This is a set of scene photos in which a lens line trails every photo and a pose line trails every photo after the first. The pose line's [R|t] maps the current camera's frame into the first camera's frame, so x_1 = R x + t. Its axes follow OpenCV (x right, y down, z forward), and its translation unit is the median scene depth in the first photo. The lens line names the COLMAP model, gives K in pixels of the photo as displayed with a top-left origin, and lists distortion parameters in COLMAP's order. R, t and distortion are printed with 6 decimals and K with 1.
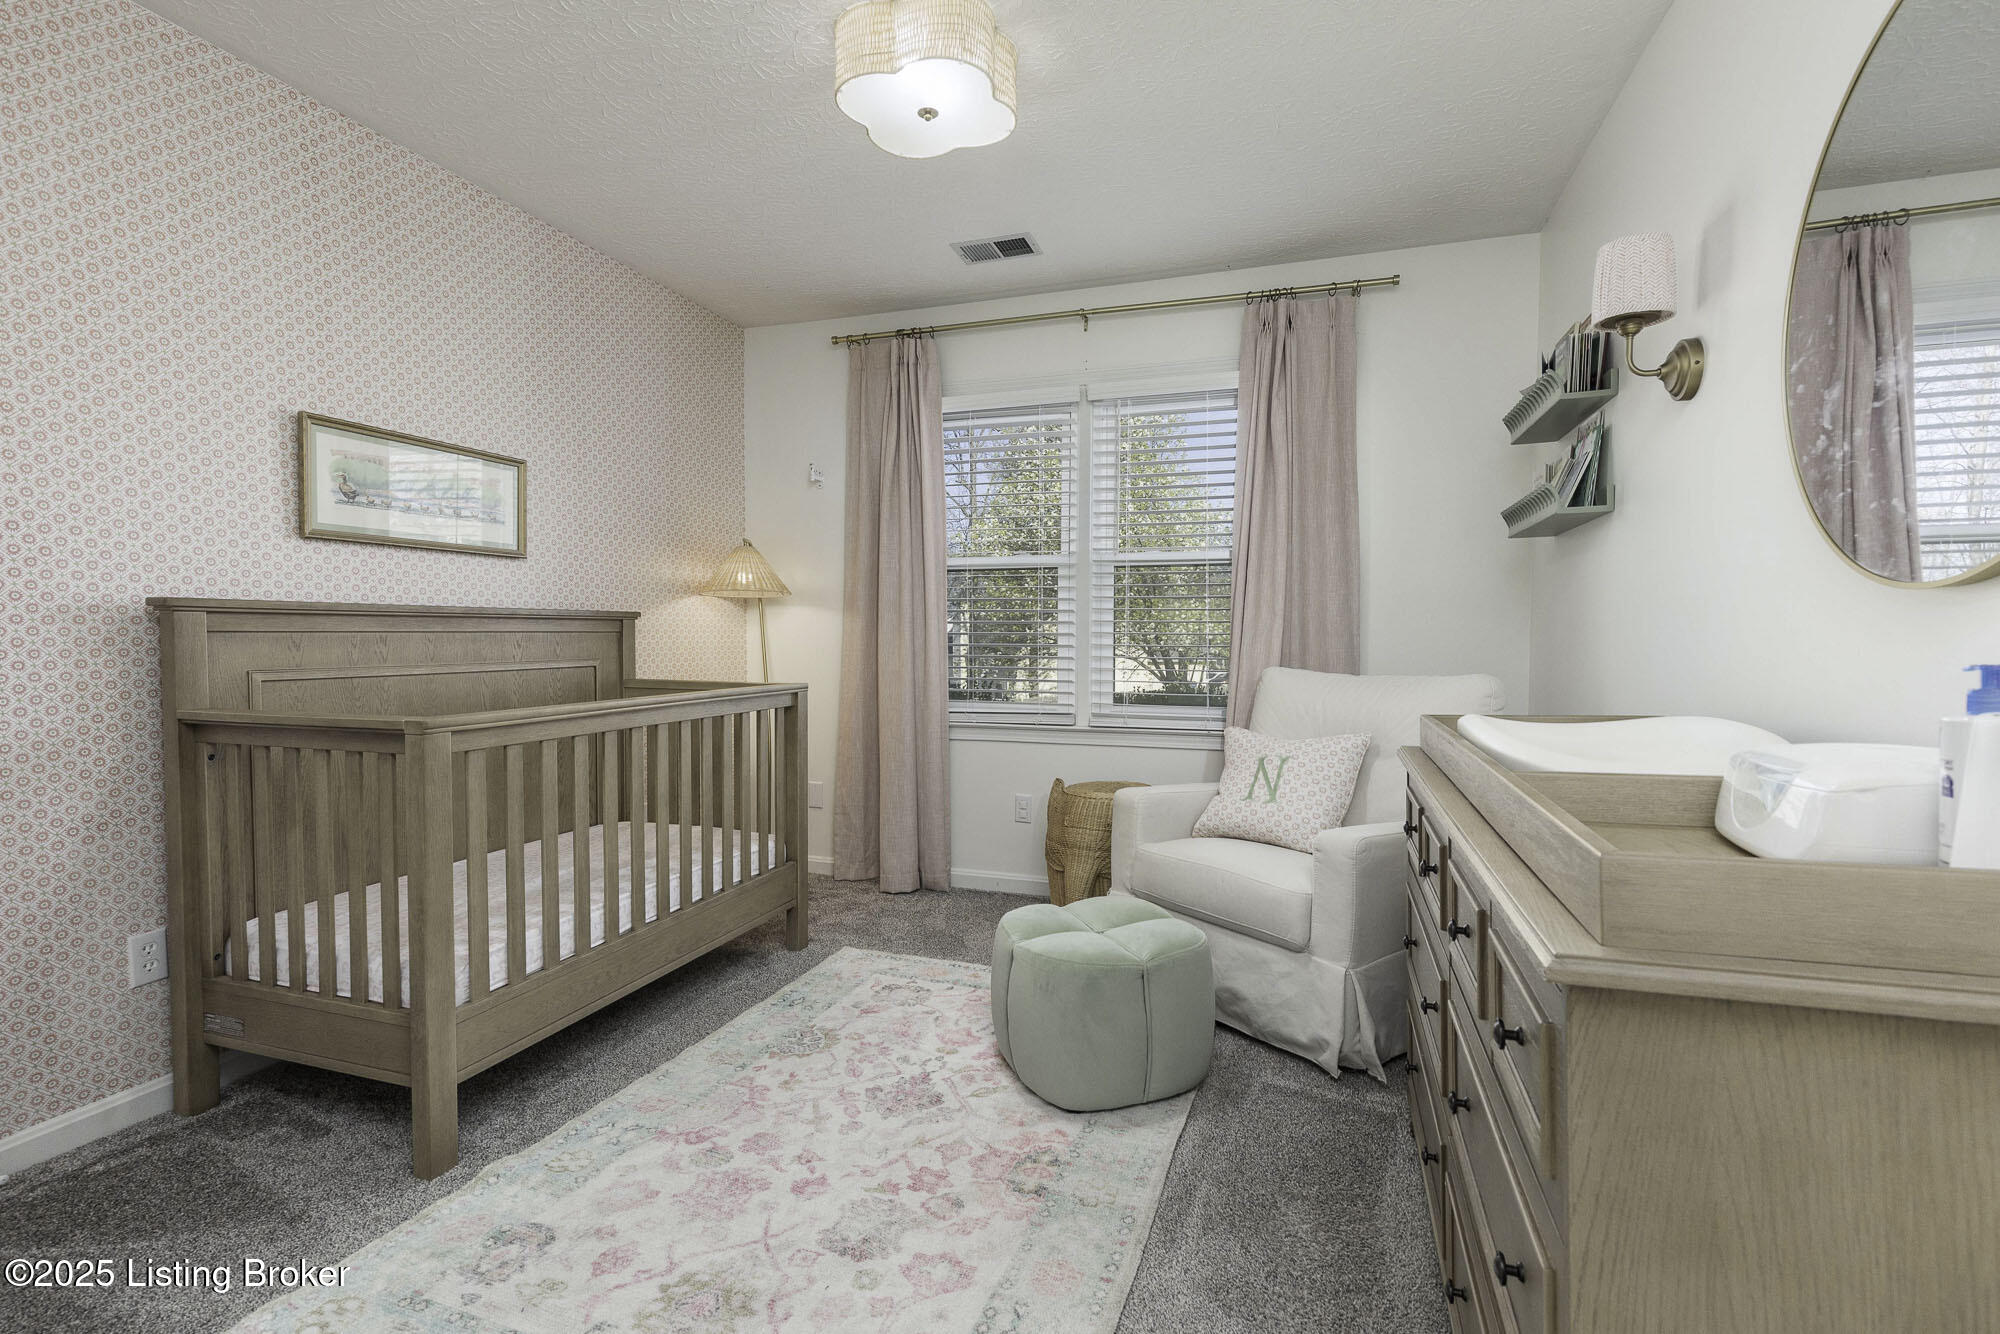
lens RADIAL K [[910.5, 0, 998.5], [0, 910.5, 661.0], [0, 0, 1]] dist [0.002379, -0.000321]
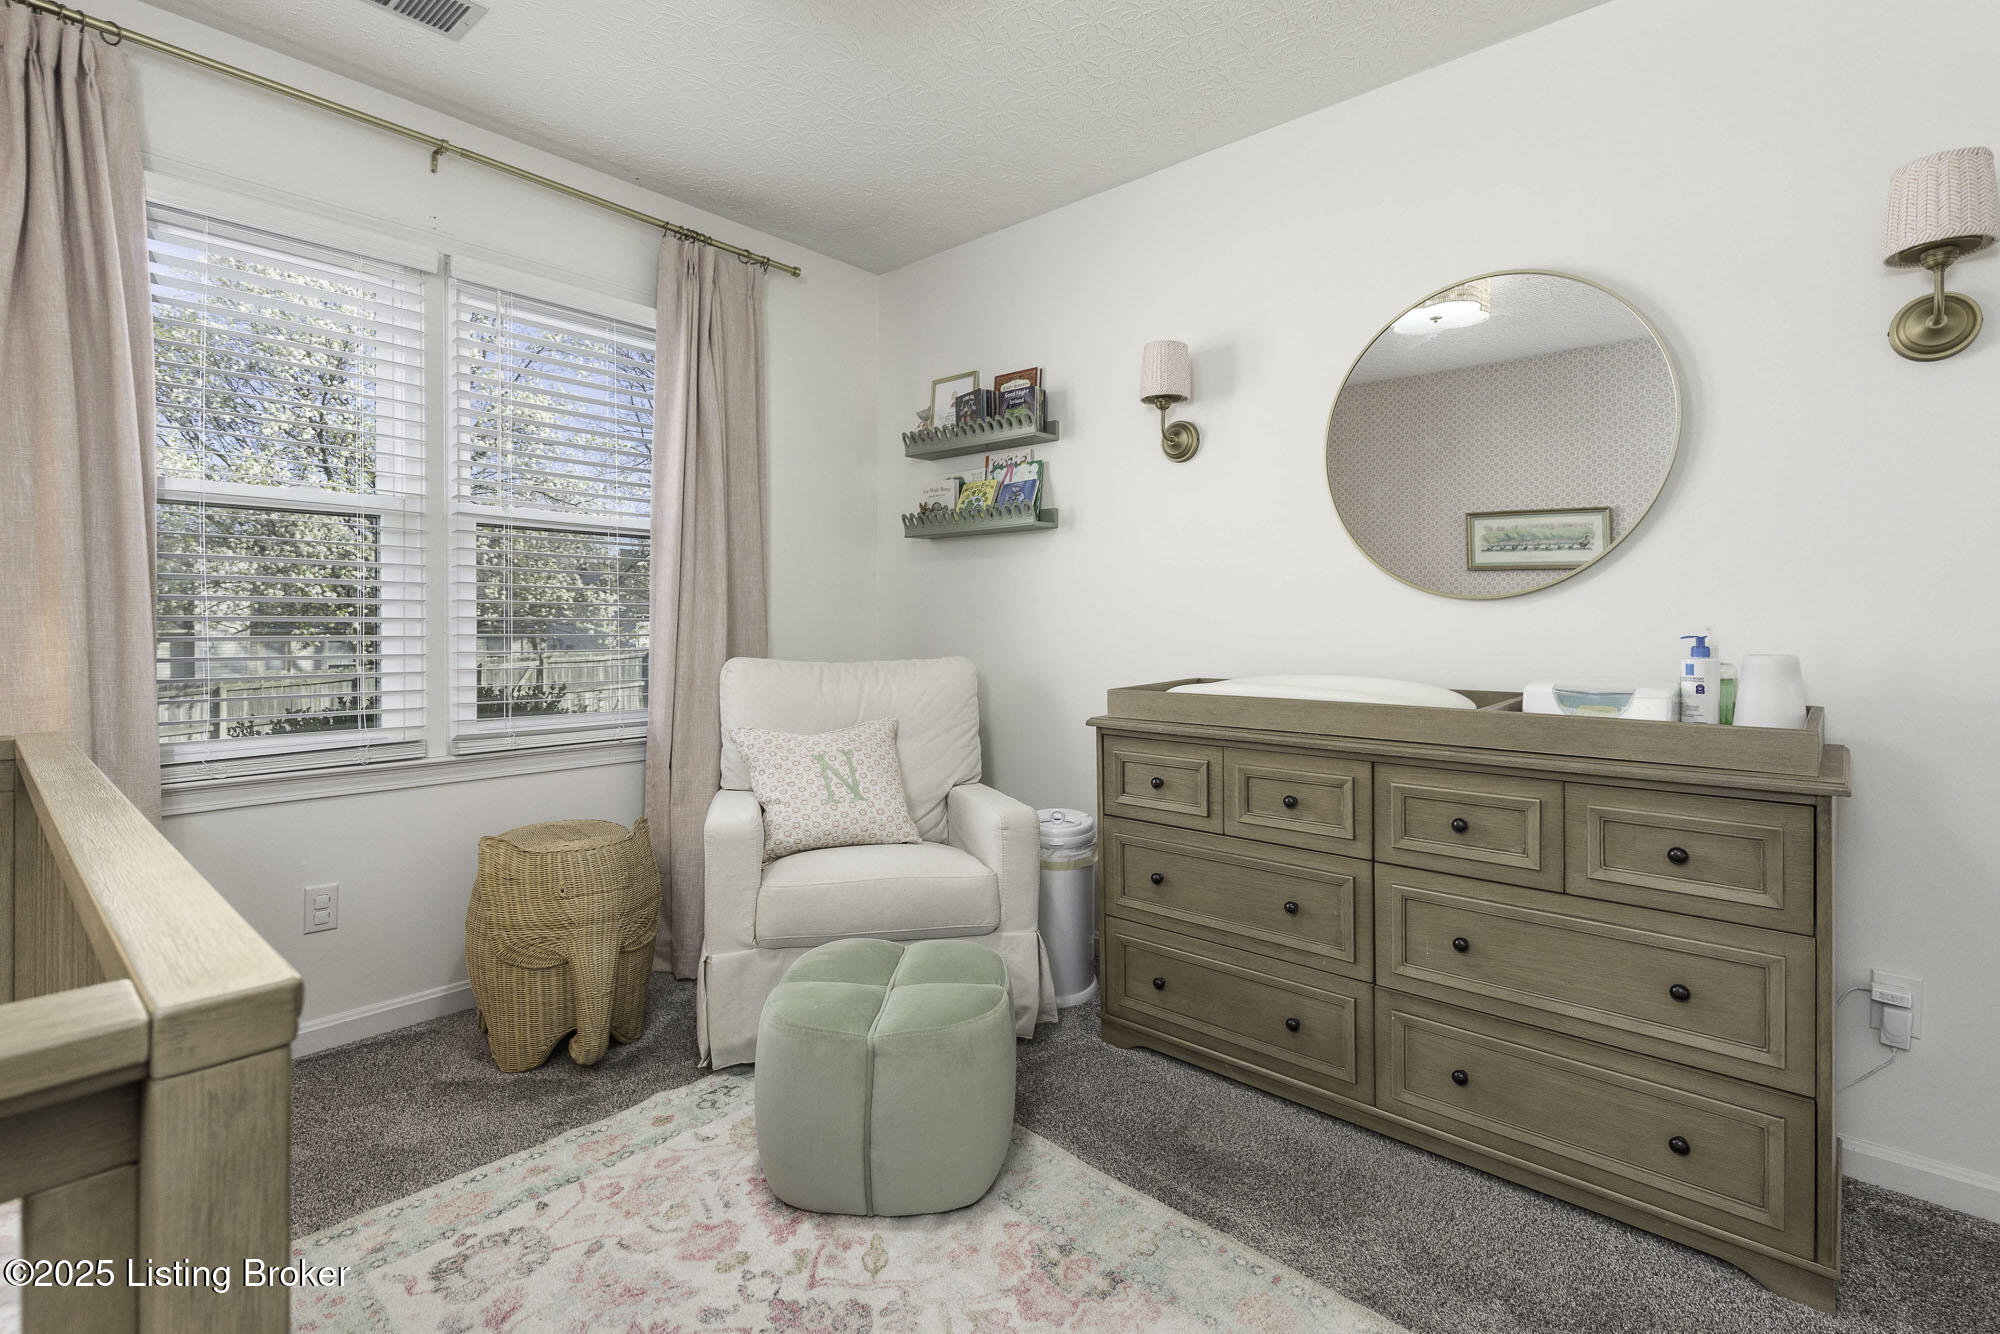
lens RADIAL K [[932.1, 0, 988.7], [0, 932.1, 622.1], [0, 0, 1]] dist [0.006888, -0.000169]
pose [[0.396426, -0.006428, 0.918044, -0.513729], [0.023244, 0.999725, -0.003037, -0.021954], [-0.917772, 0.022543, 0.396467, 0.477010]]
